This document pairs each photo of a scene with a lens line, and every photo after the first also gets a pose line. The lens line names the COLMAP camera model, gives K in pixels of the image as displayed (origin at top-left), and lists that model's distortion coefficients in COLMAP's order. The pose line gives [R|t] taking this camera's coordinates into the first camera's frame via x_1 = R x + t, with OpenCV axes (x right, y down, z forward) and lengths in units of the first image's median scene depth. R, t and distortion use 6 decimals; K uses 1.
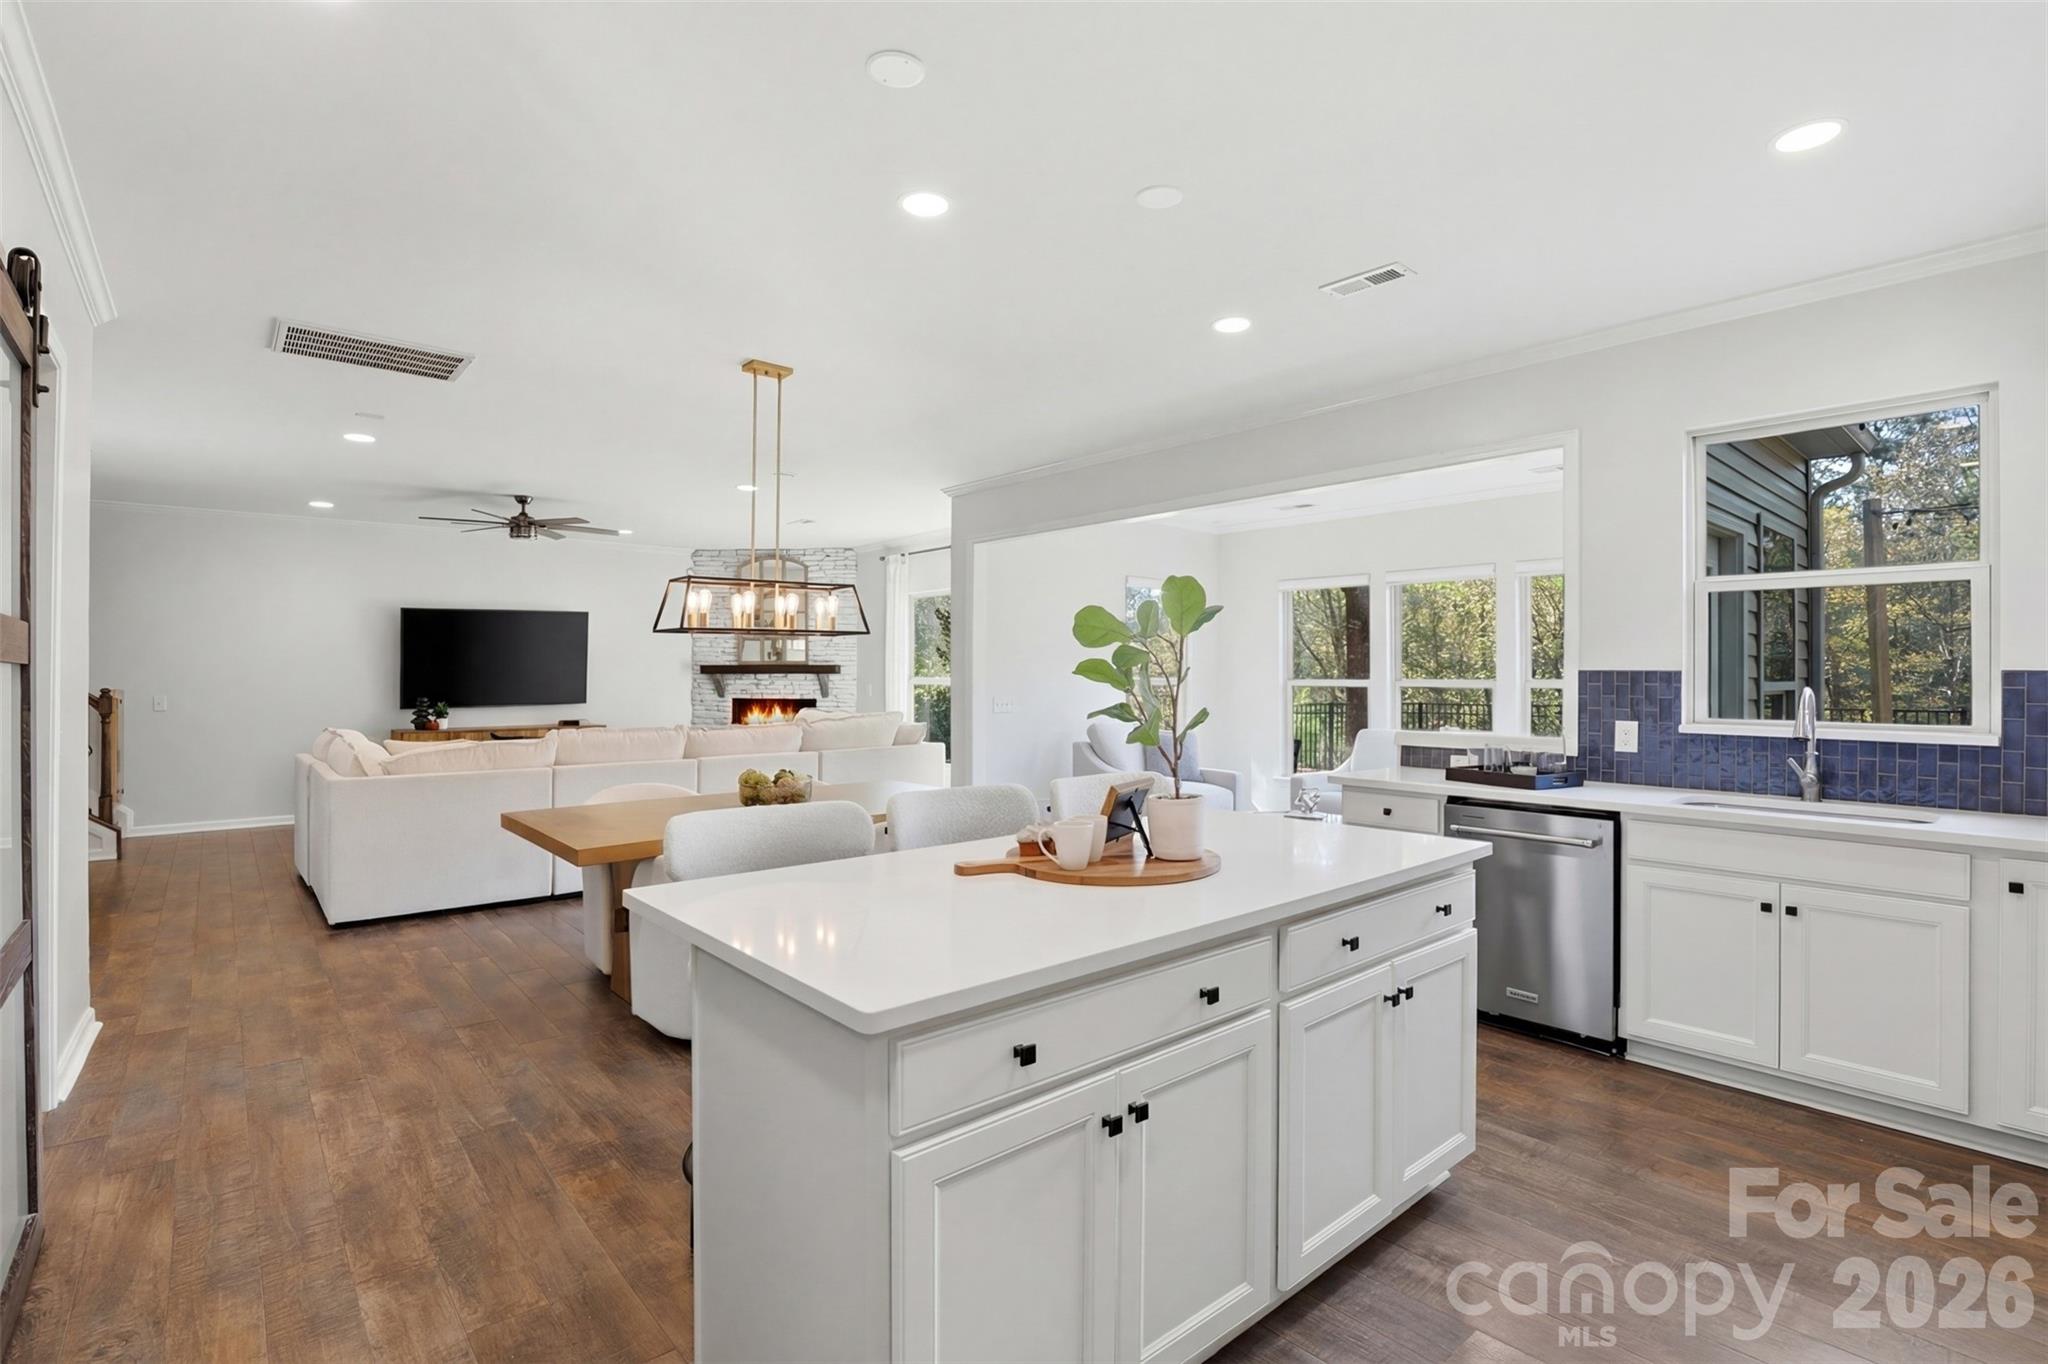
lens RADIAL K [[937.0, 0, 1012.4], [0, 937.0, 680.6], [0, 0, 1]] dist [-0.024731, -0.000086]
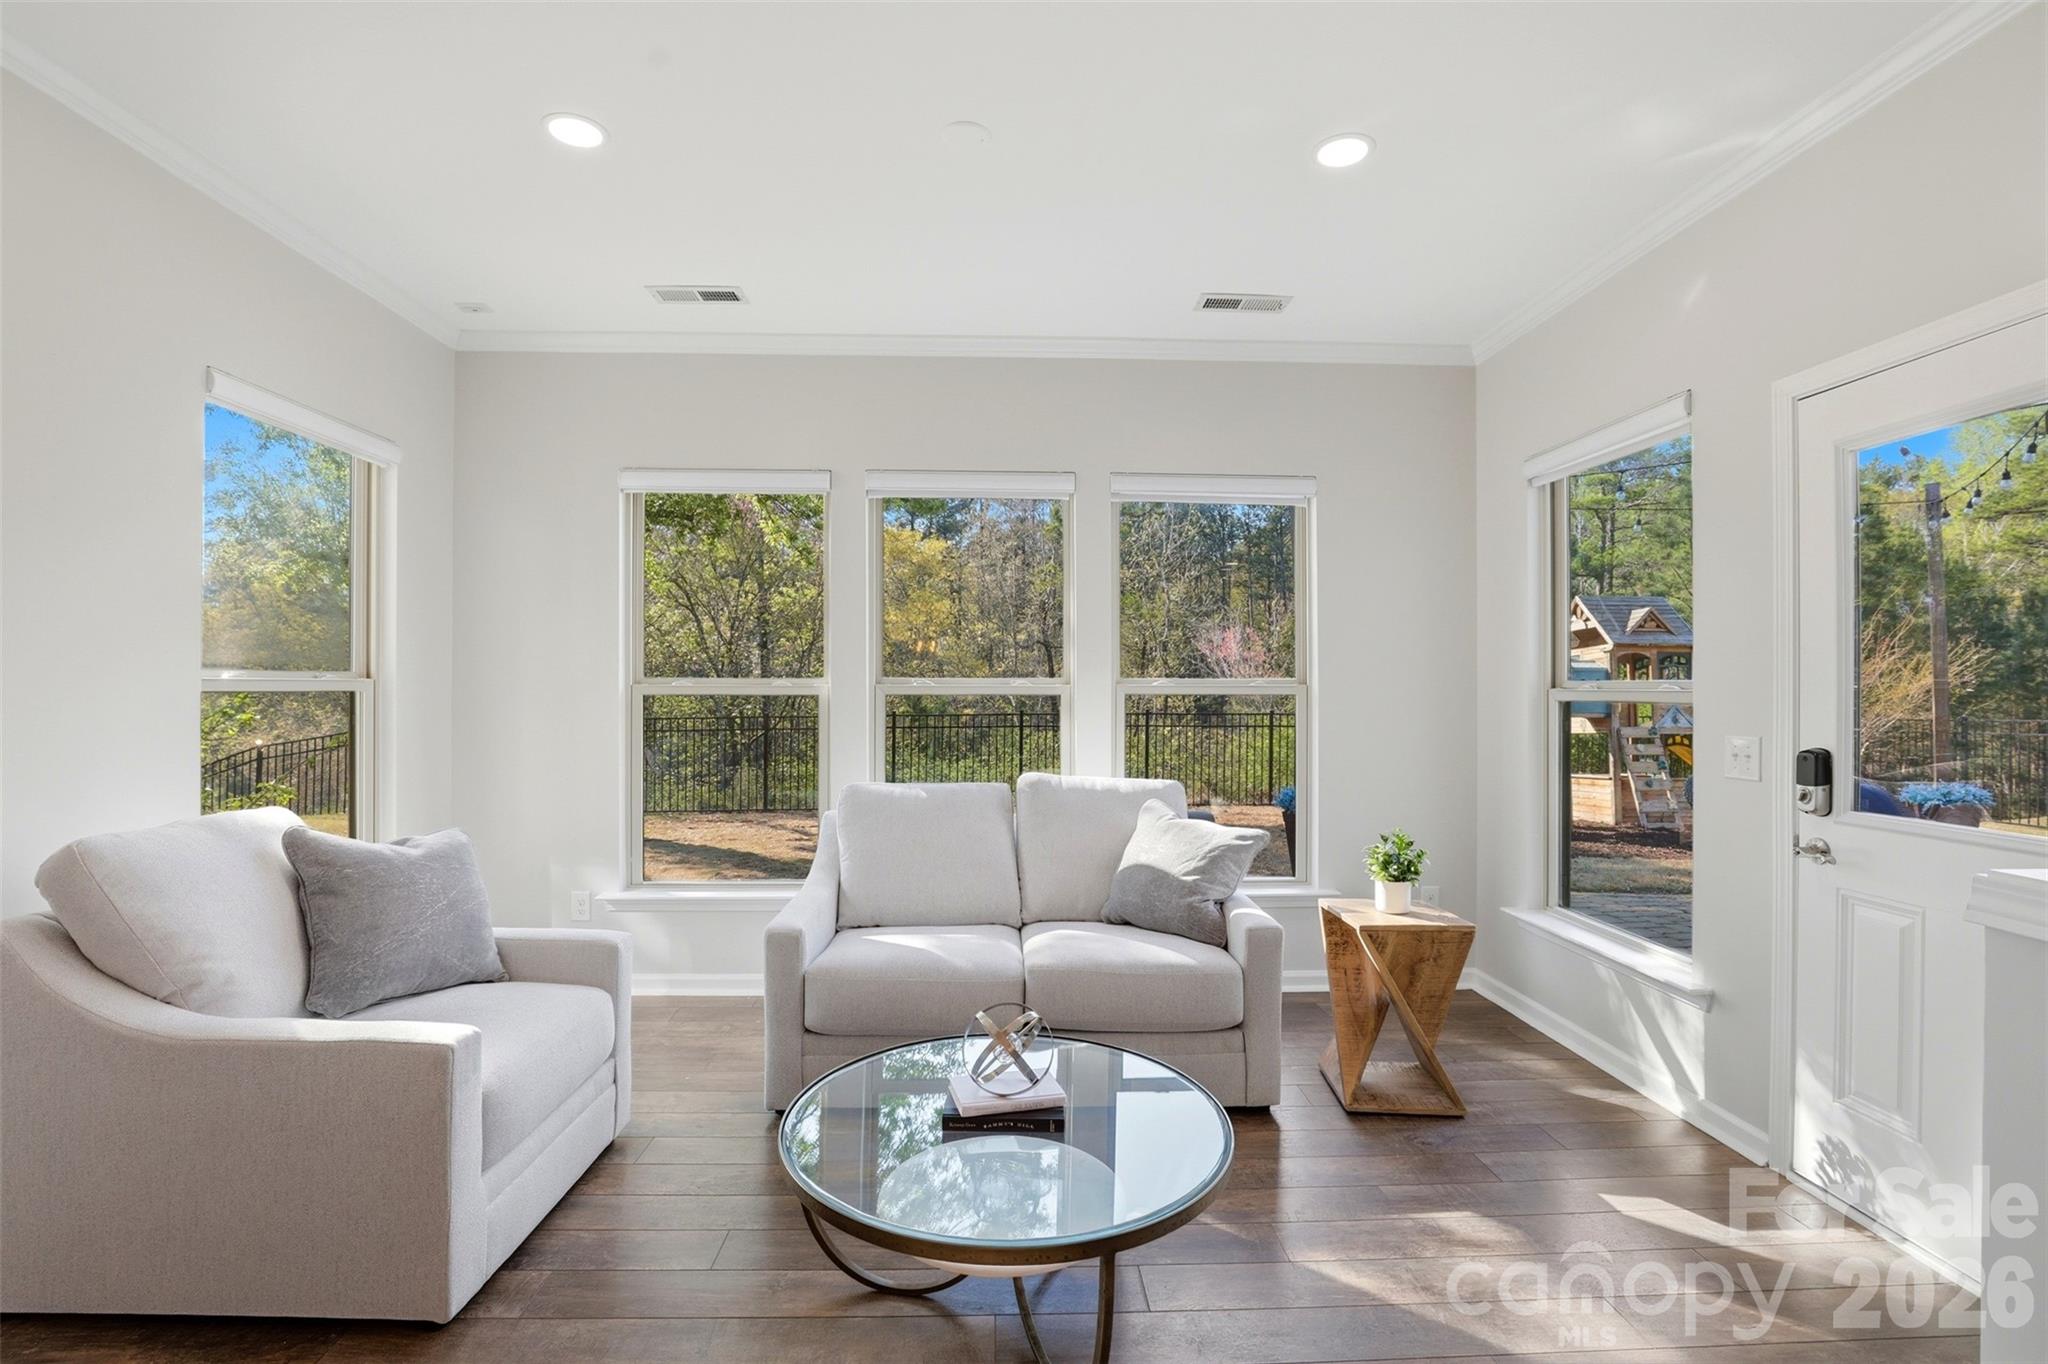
lens RADIAL K [[937.0, 0, 1012.4], [0, 937.0, 680.6], [0, 0, 1]] dist [-0.024731, -0.000086]
pose [[0.630260, 0.003684, 0.776376, 0.126515], [0.003527, 0.999965, -0.007608, 0.007392], [-0.776376, 0.007533, 0.630225, 1.494390]]
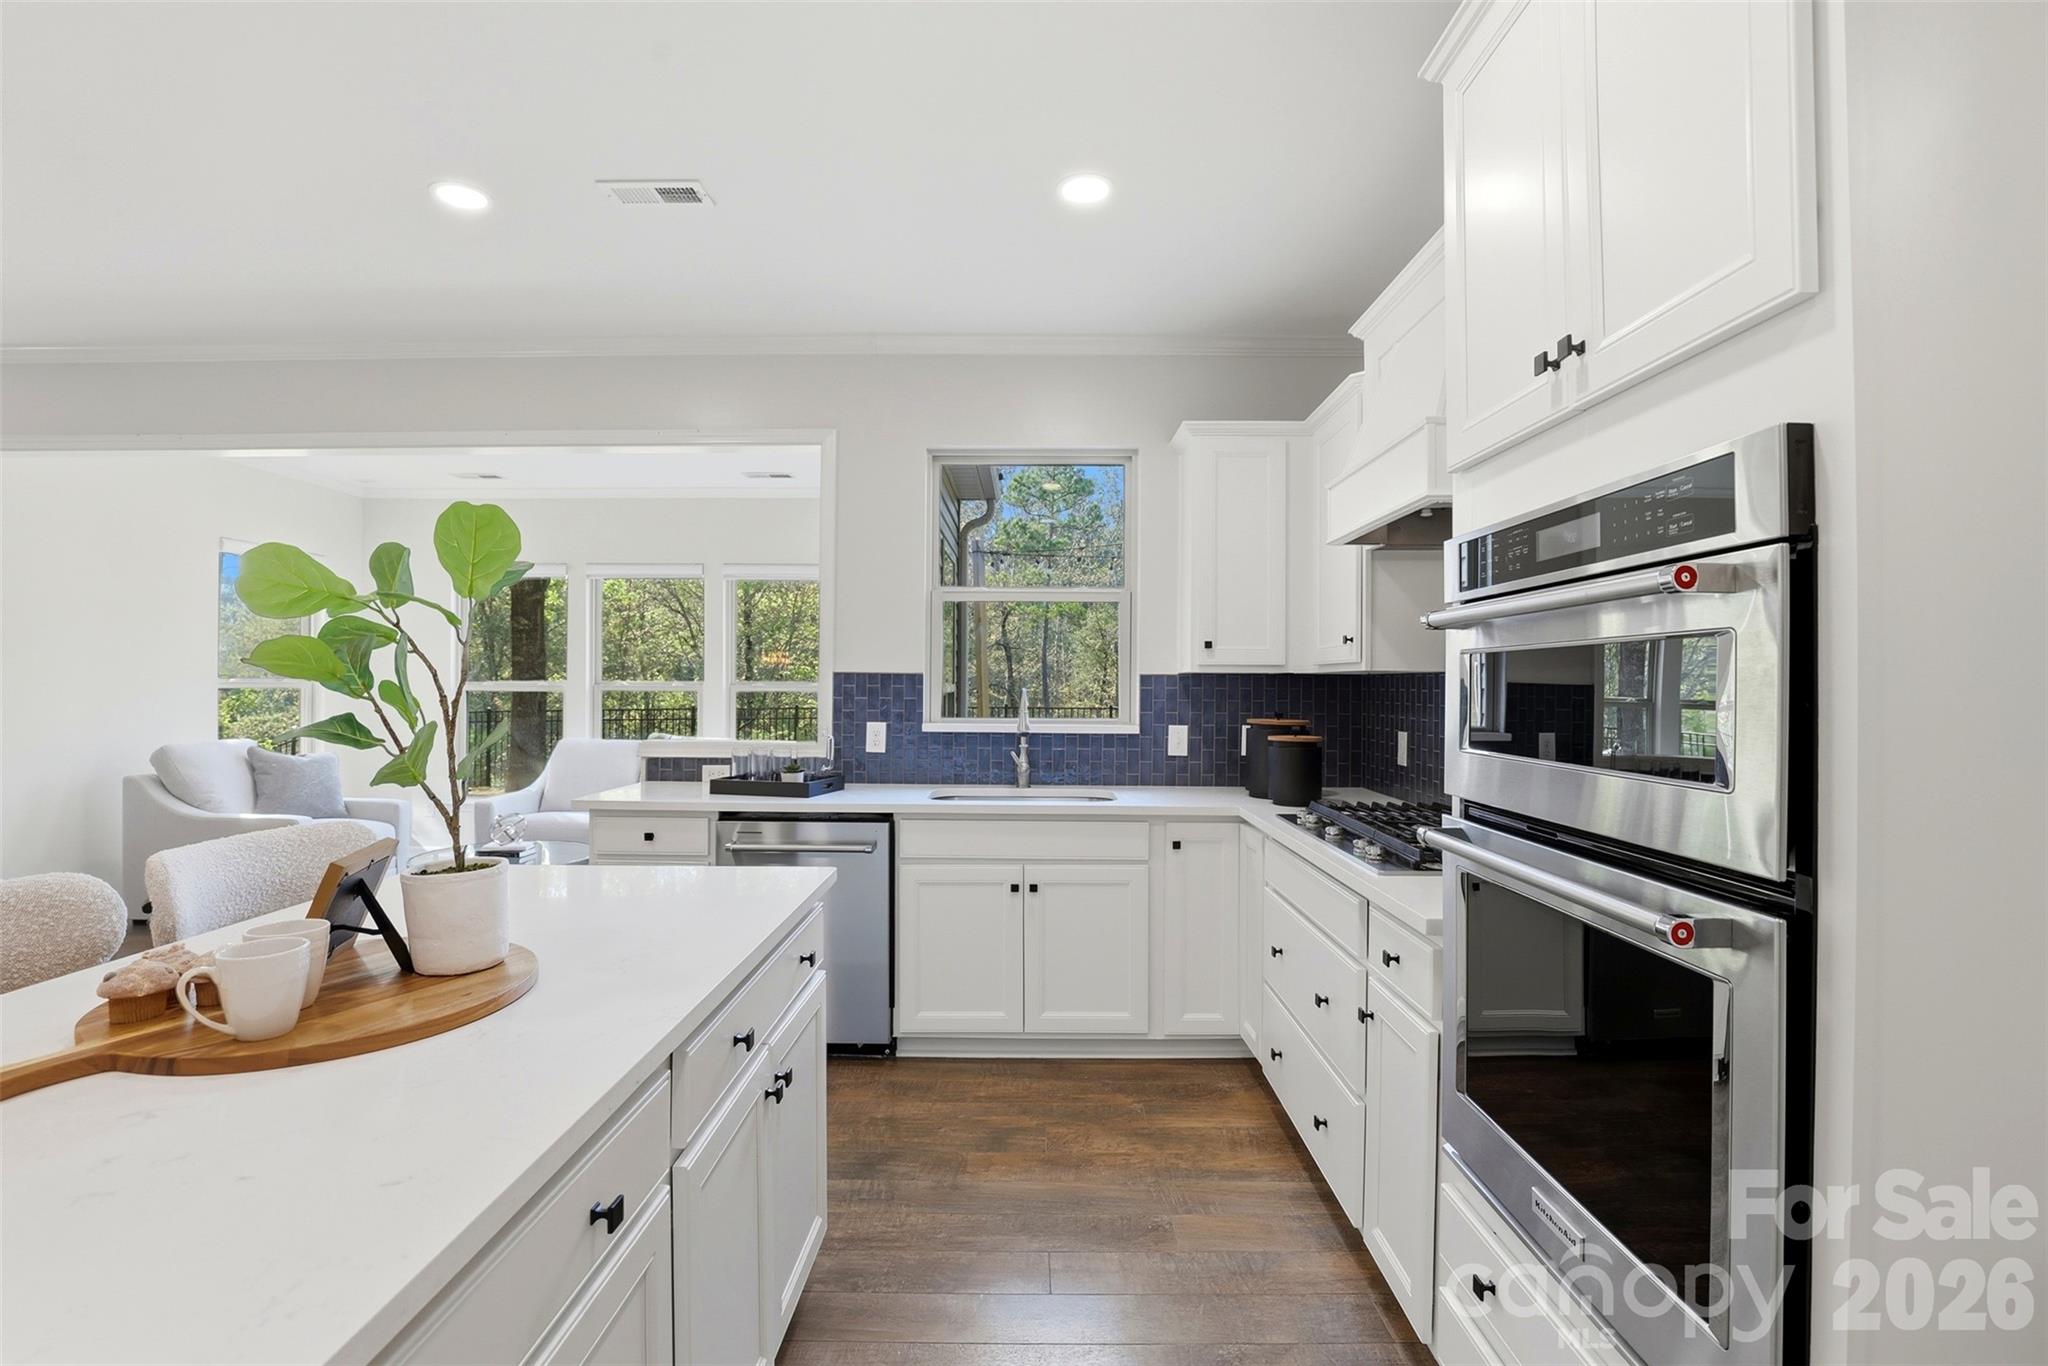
lens RADIAL K [[958.9, 0, 1020.7], [0, 958.9, 679.4], [0, 0, 1]] dist [-0.025361, 0.000399]
pose [[0.660657, 0.004584, 0.750674, -0.032078], [0.000599, 0.999978, -0.006633, 0.004227], [-0.750688, 0.004831, 0.660640, 0.211658]]
